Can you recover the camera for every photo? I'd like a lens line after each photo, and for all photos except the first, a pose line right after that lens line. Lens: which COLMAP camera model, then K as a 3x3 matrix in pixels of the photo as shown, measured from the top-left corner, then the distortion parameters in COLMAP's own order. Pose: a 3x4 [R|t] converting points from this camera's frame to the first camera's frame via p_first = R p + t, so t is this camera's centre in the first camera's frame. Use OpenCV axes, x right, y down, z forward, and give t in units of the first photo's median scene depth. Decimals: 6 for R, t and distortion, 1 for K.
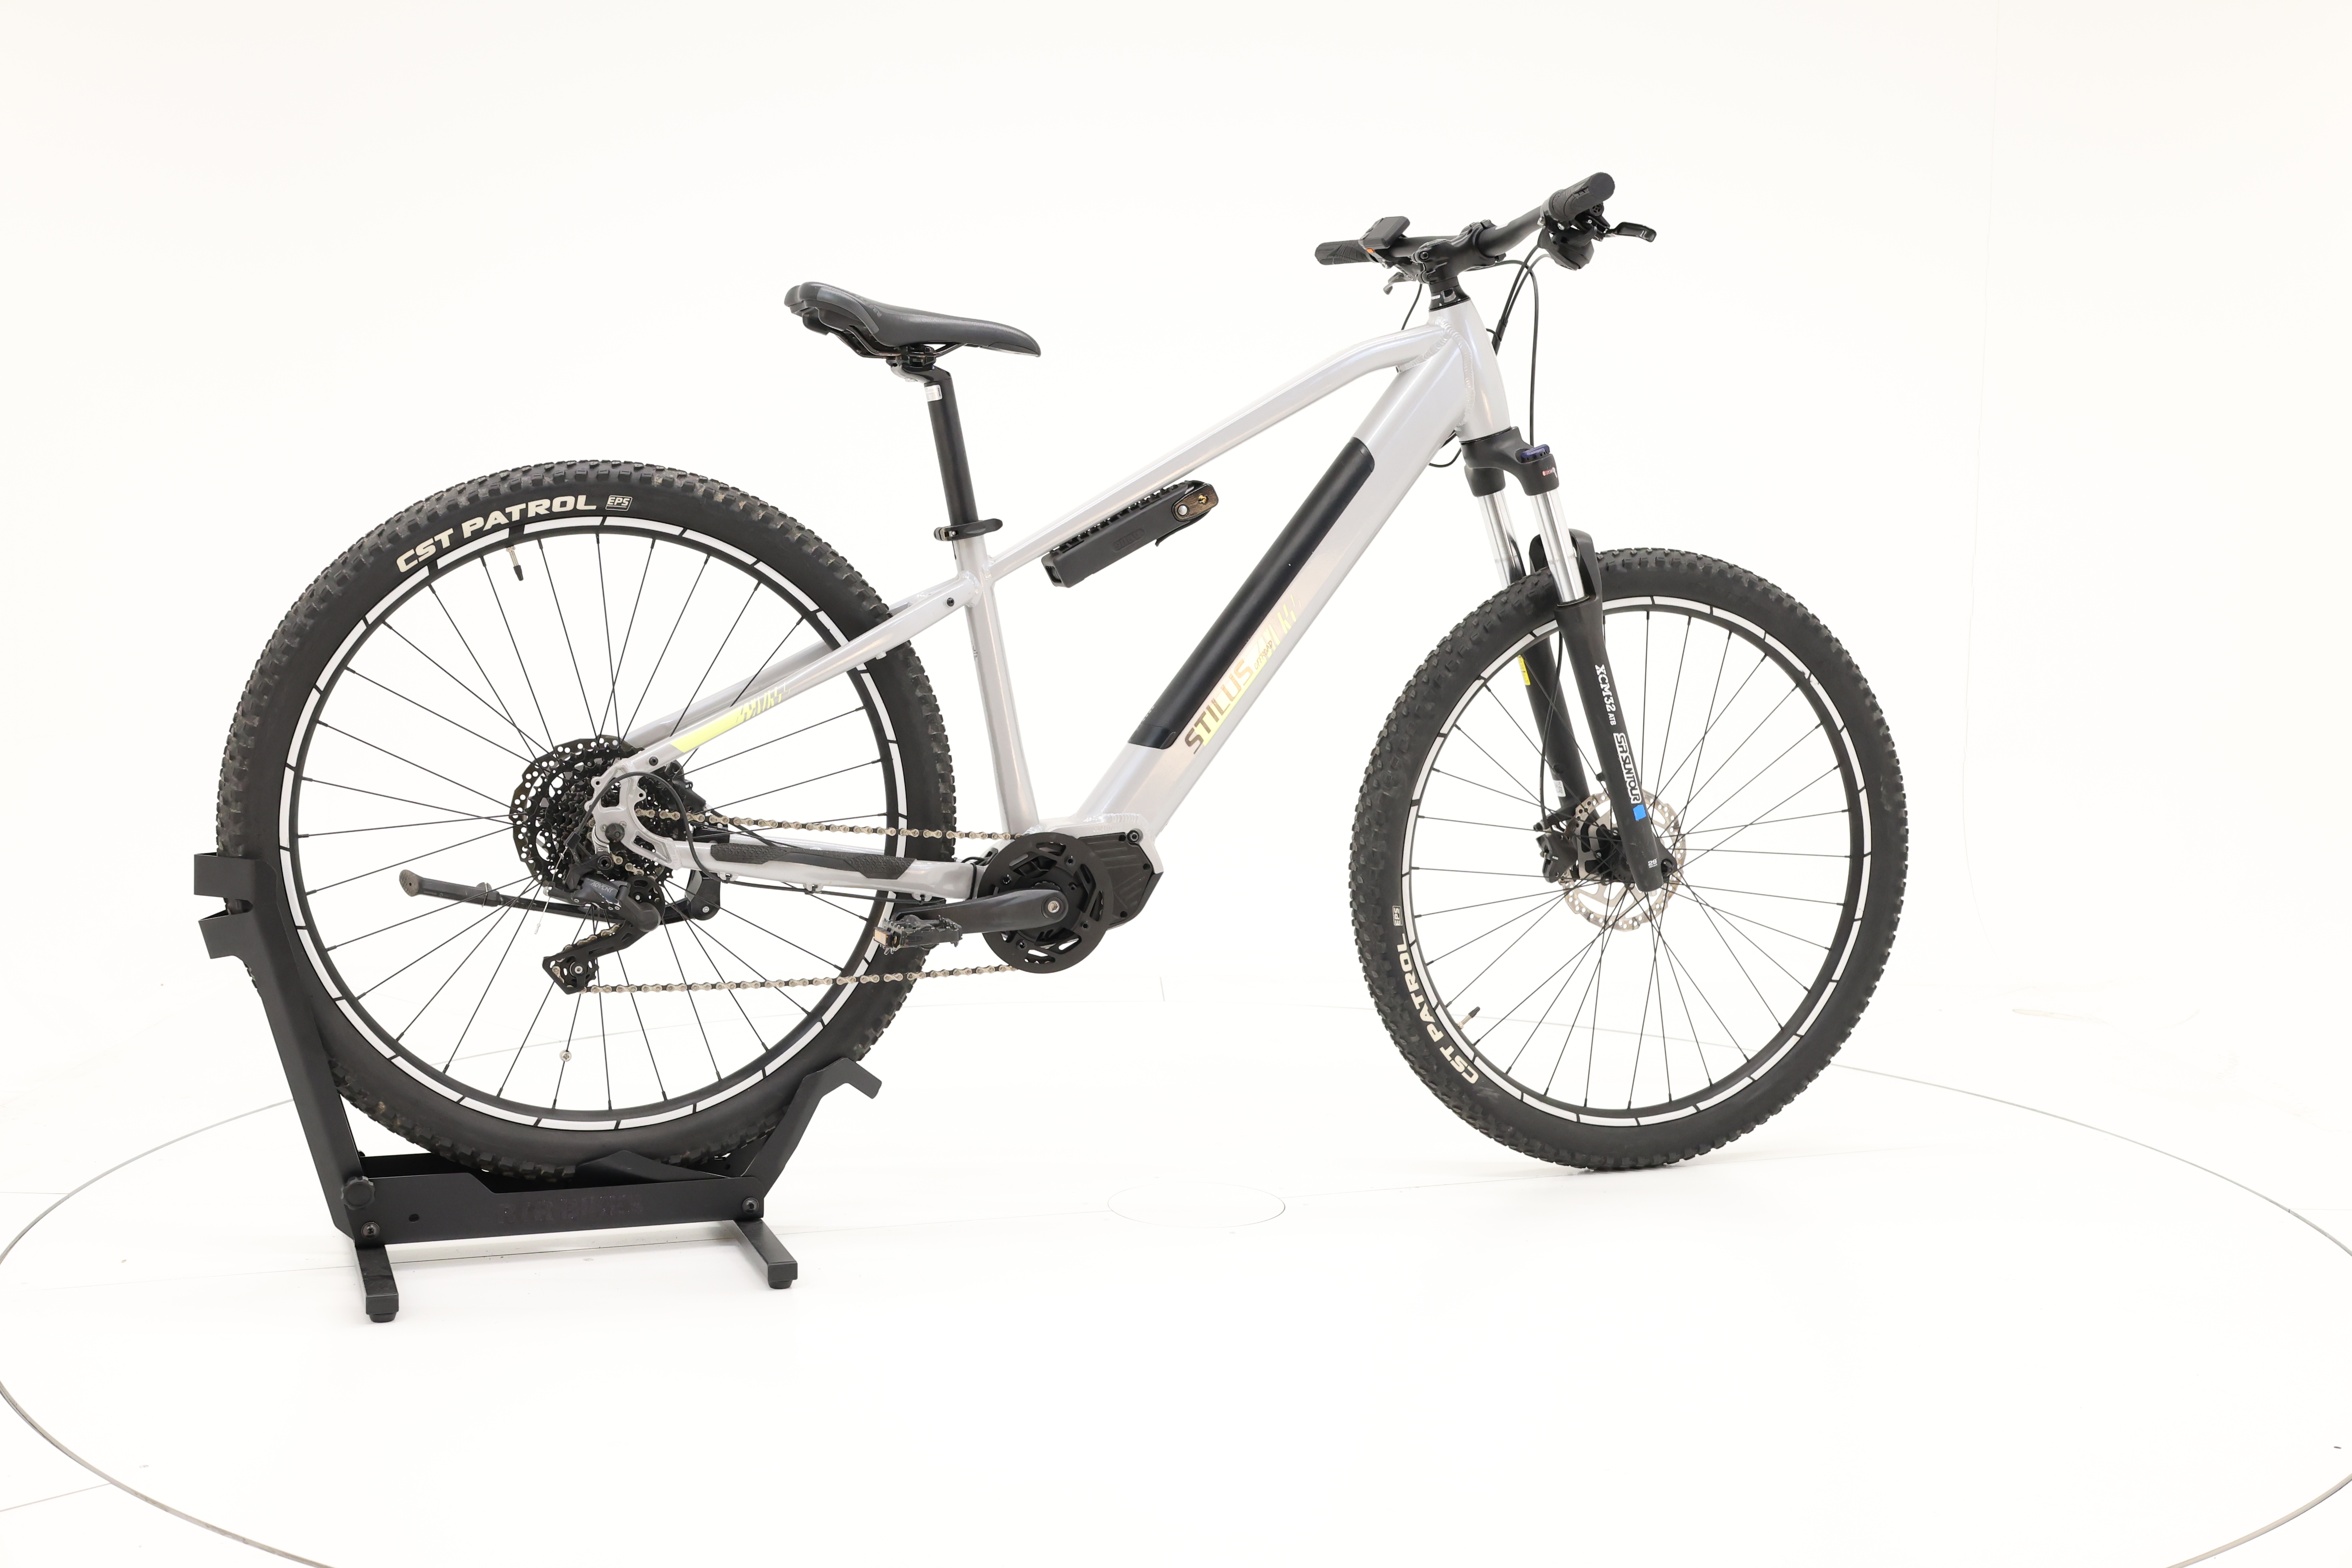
lens RADIAL K [[2638.0, 0, 1179.1], [0, 2638.0, 784.9], [0, 0, 1]] dist [-0.001255, 0.000000]
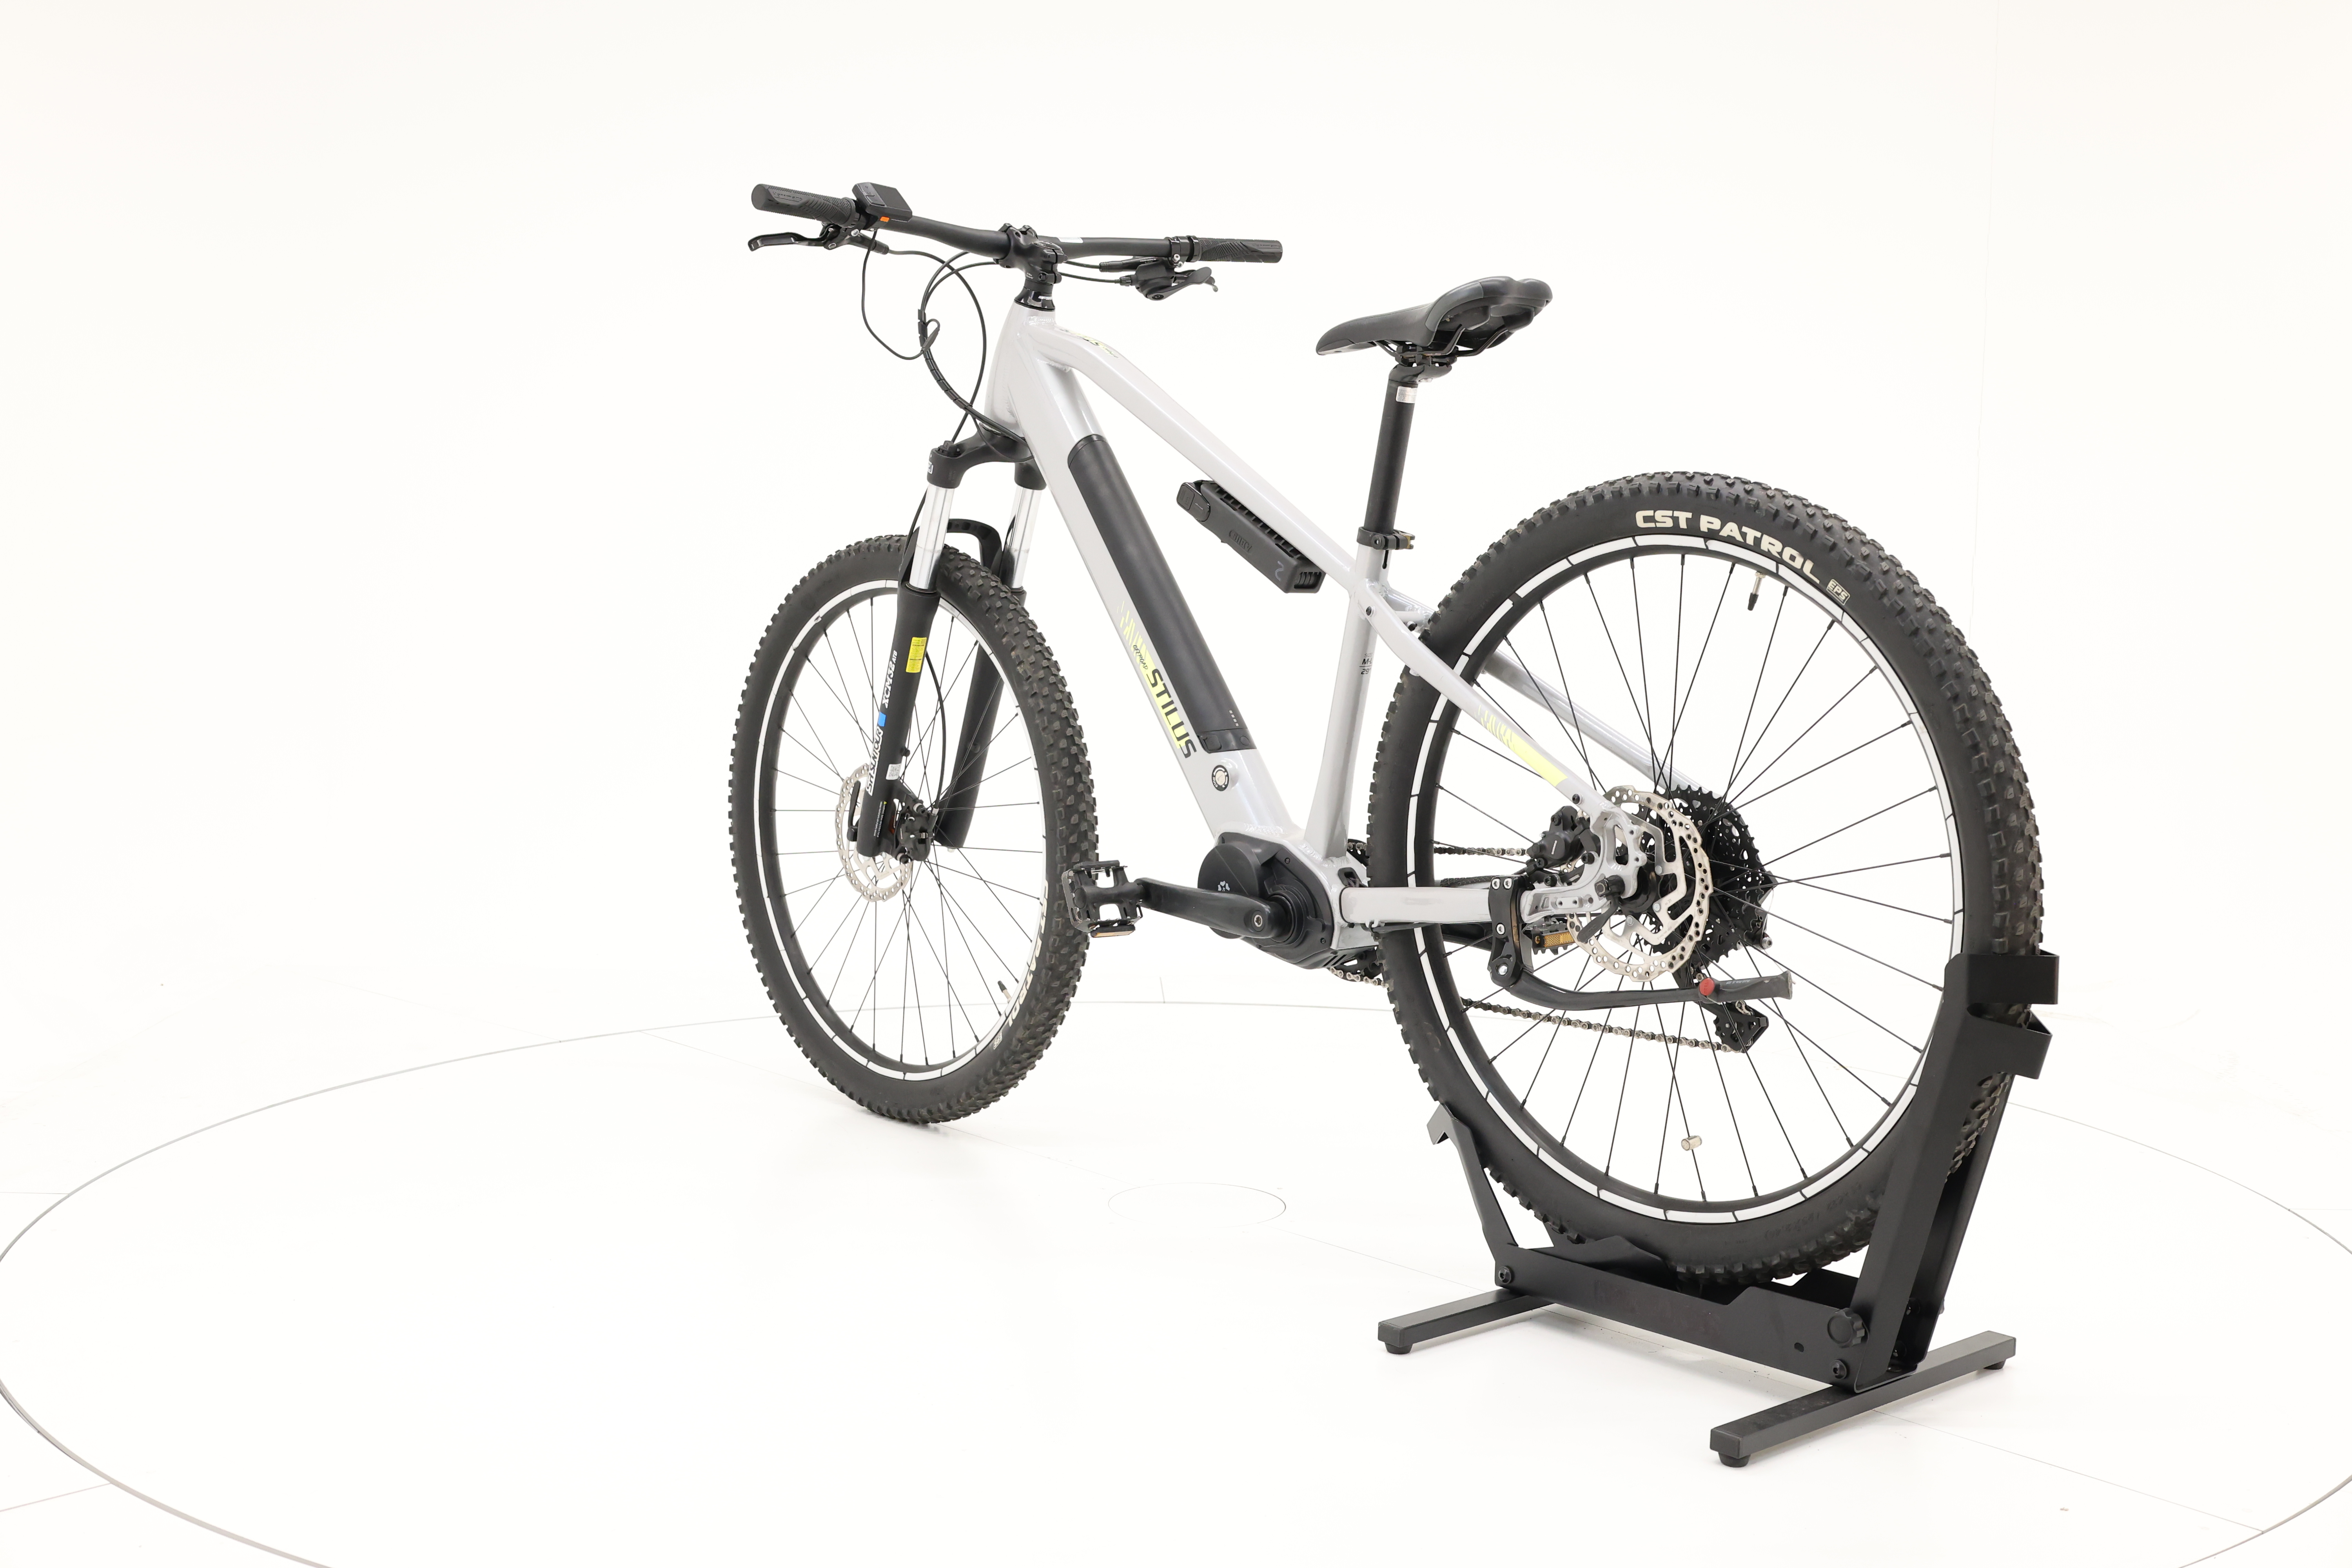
lens RADIAL K [[2638.0, 0, 1179.1], [0, 2638.0, 776.9], [0, 0, 1]] dist [-0.001255, 0.000000]
pose [[-0.363919, -0.110750, 0.924823, -0.943364], [0.069116, 0.986958, 0.145388, -0.154321], [-0.928863, 0.116830, -0.351518, 1.406475]]
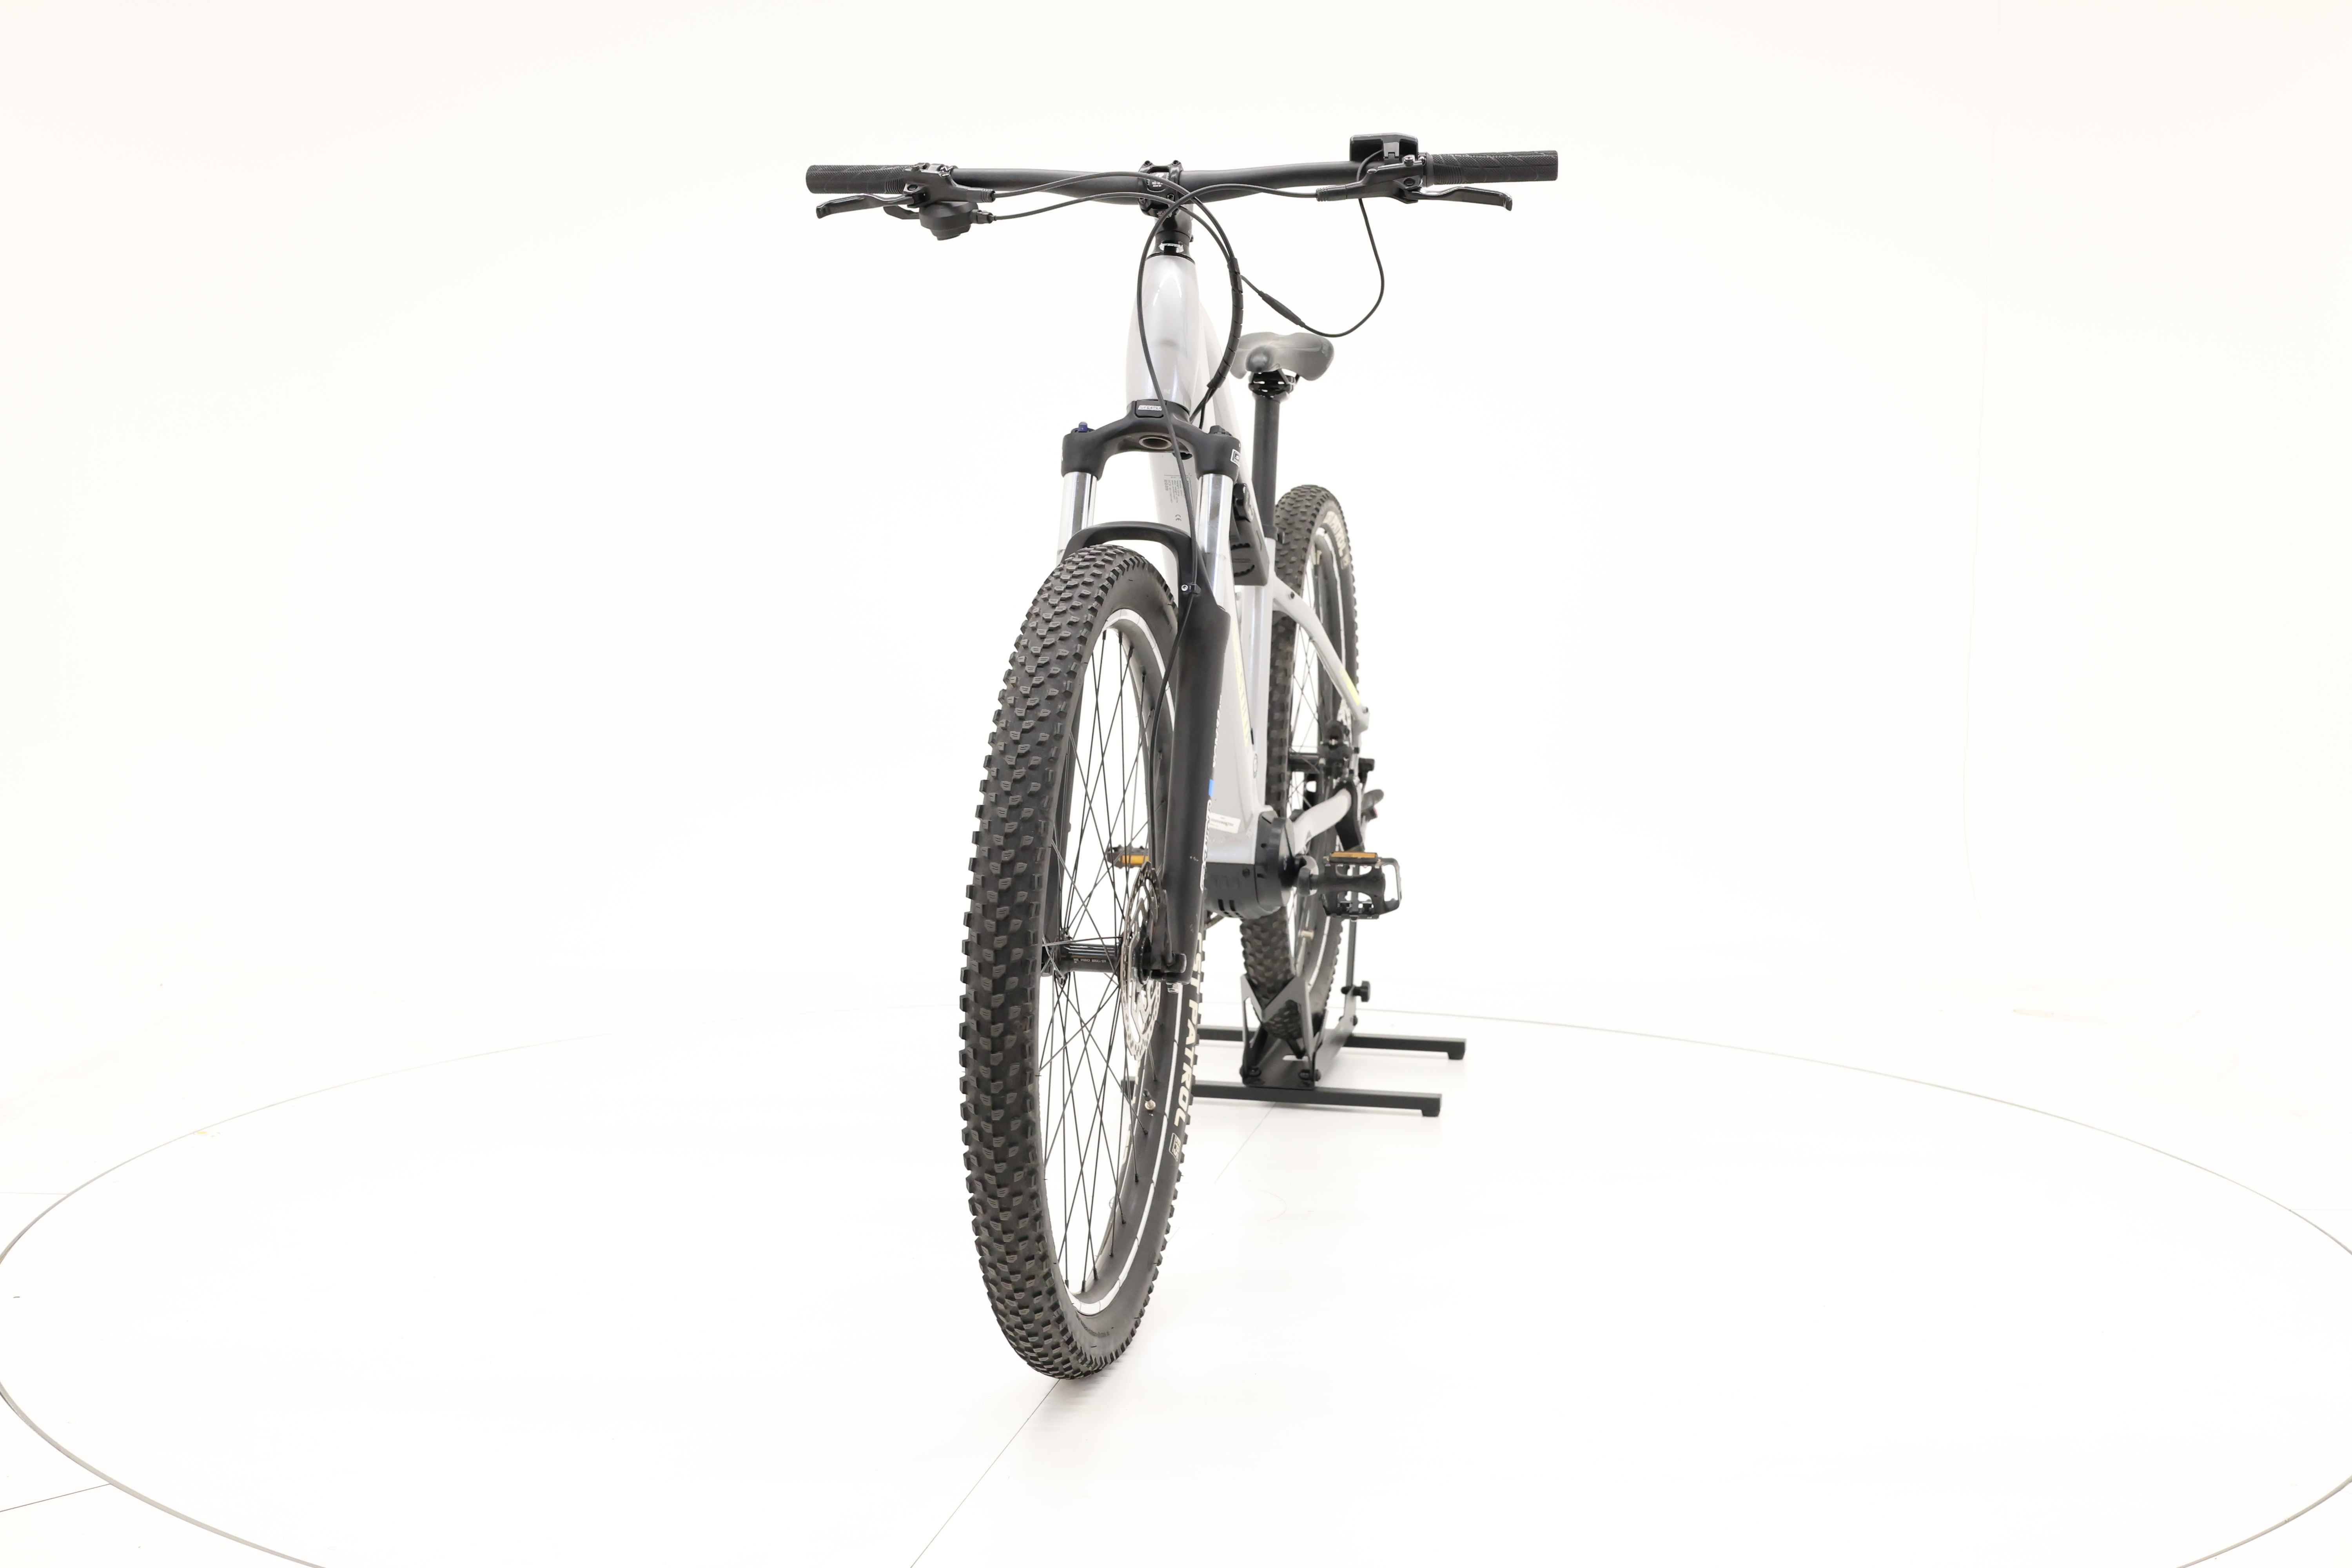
lens RADIAL K [[2638.0, 0, 1183.2], [0, 2638.0, 796.6], [0, 0, 1]] dist [-0.001255, 0.000000]
pose [[-0.519334, 0.064887, -0.852104, 0.895797], [-0.104698, 0.984770, 0.138800, -0.138286], [0.848133, 0.161297, -0.504632, 1.549806]]
